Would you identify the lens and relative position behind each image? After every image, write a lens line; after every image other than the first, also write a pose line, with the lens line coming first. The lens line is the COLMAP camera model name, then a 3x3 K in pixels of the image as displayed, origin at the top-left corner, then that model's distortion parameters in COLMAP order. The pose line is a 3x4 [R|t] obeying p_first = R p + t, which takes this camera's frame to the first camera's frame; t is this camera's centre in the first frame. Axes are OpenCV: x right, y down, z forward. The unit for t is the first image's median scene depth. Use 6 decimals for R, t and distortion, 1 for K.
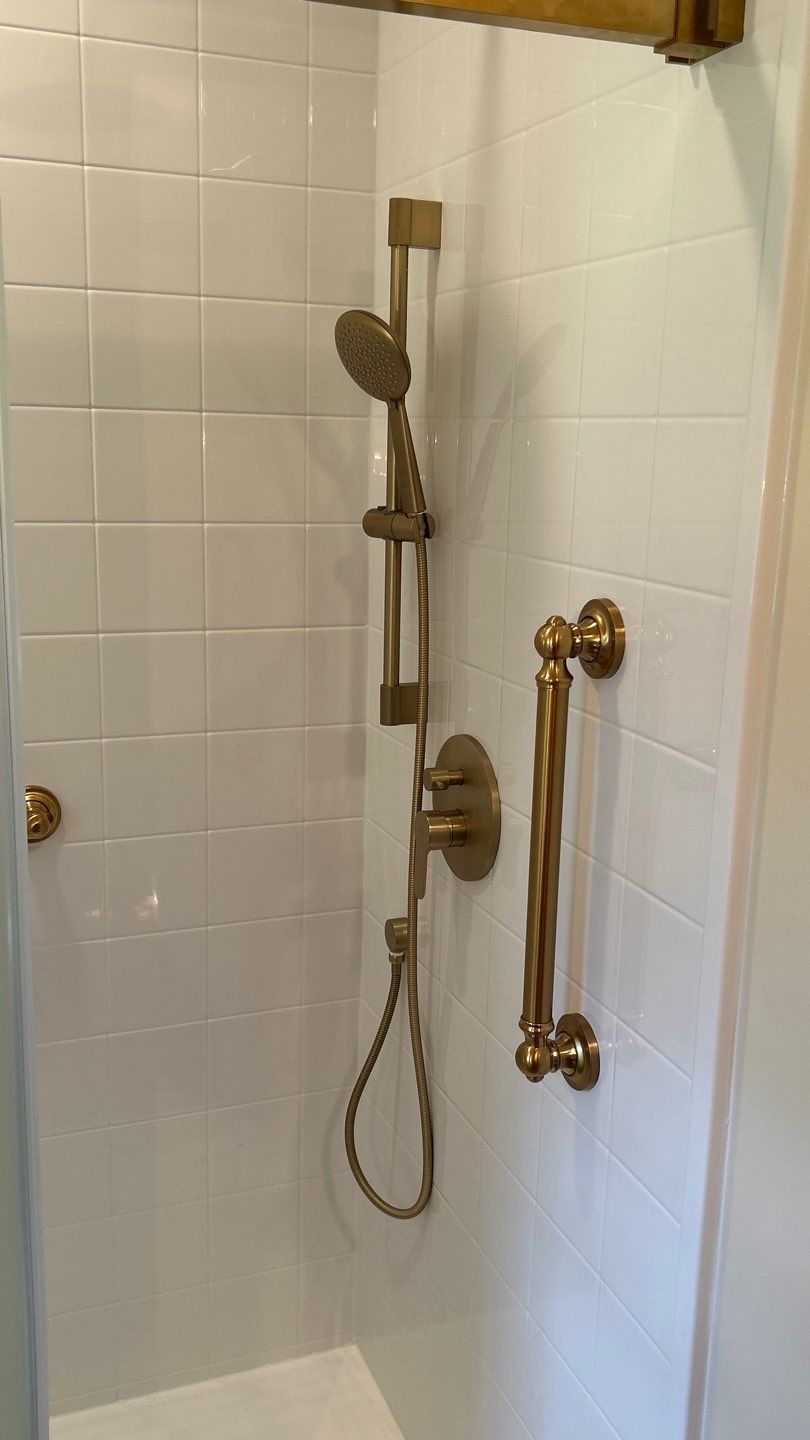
lens RADIAL K [[1266.6, 0, 390.6], [0, 1266.6, 708.2], [0, 0, 1]] dist [0.066771, -0.015531]
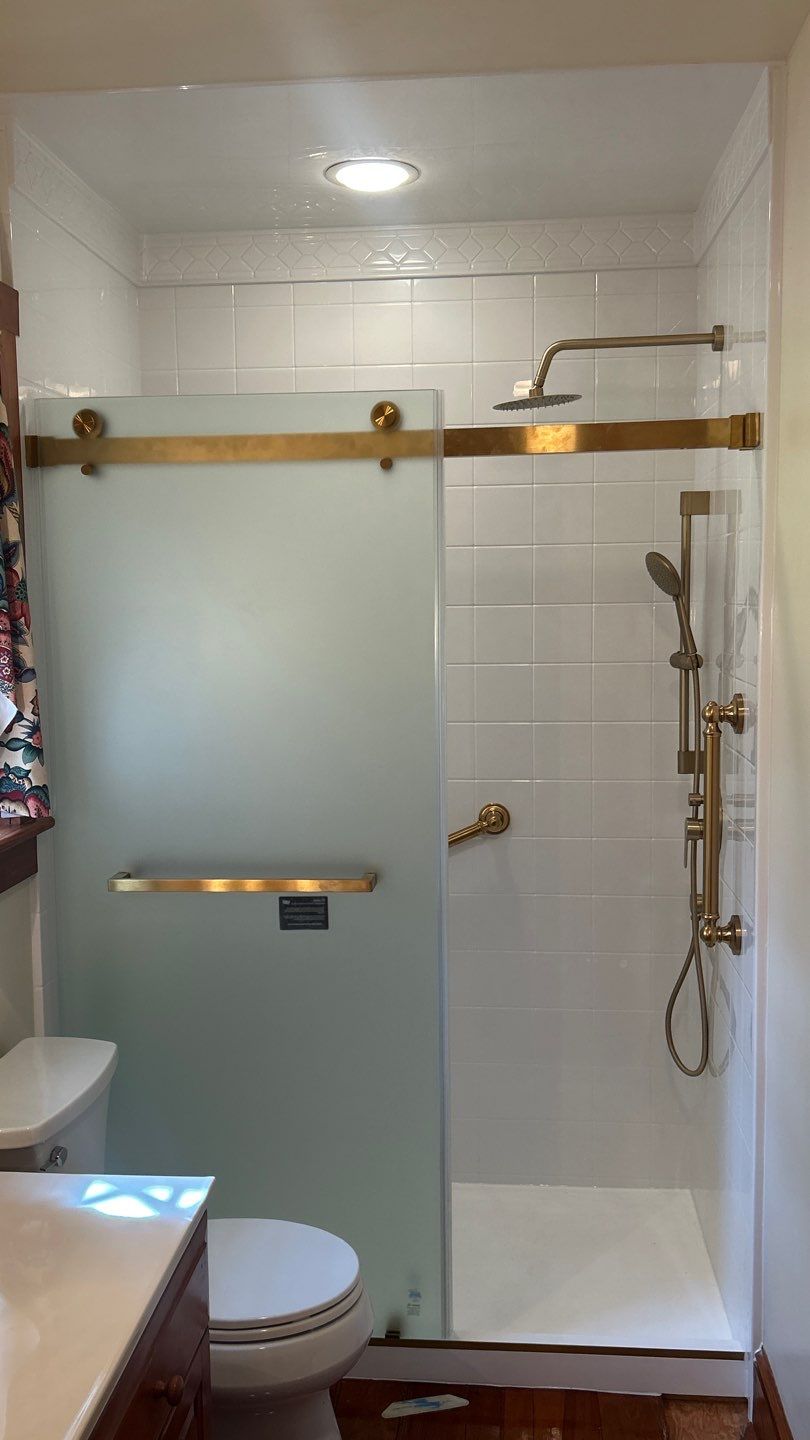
lens RADIAL K [[1266.6, 0, 405.2], [0, 1266.6, 717.9], [0, 0, 1]] dist [0.066771, -0.015531]
pose [[0.899572, 0.011600, -0.436618, 0.458991], [-0.063317, 0.992551, -0.104084, 0.156591], [0.432158, 0.121276, 0.893606, -0.820748]]
